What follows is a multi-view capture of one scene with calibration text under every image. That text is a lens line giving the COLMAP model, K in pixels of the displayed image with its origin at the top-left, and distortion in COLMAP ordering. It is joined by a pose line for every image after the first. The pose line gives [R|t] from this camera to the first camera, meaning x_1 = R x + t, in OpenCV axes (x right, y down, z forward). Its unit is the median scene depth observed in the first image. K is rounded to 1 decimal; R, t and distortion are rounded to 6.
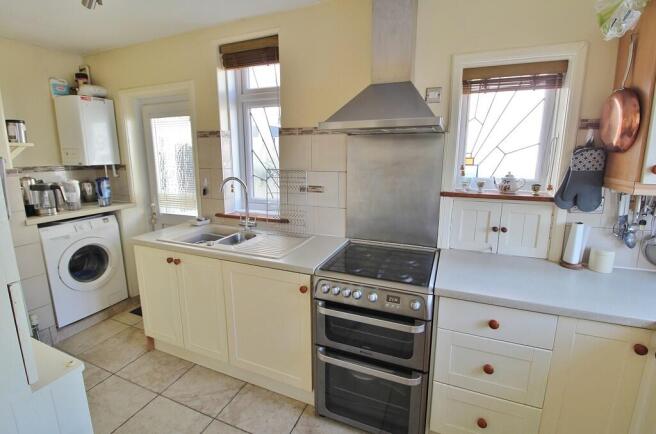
lens RADIAL K [[303.7, 0, 328.3], [0, 303.7, 210.2], [0, 0, 1]] dist [-0.015077, -0.004169]
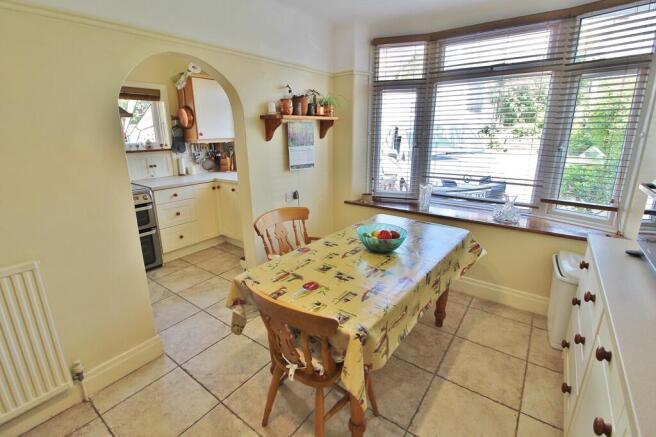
lens RADIAL K [[303.7, 0, 324.5], [0, 303.7, 214.9], [0, 0, 1]] dist [-0.015077, -0.004169]
pose [[0.241971, -0.256624, 0.935732, -1.066976], [0.186272, 0.958738, 0.214766, 0.141005], [-0.952236, 0.122334, 0.279789, -0.620442]]
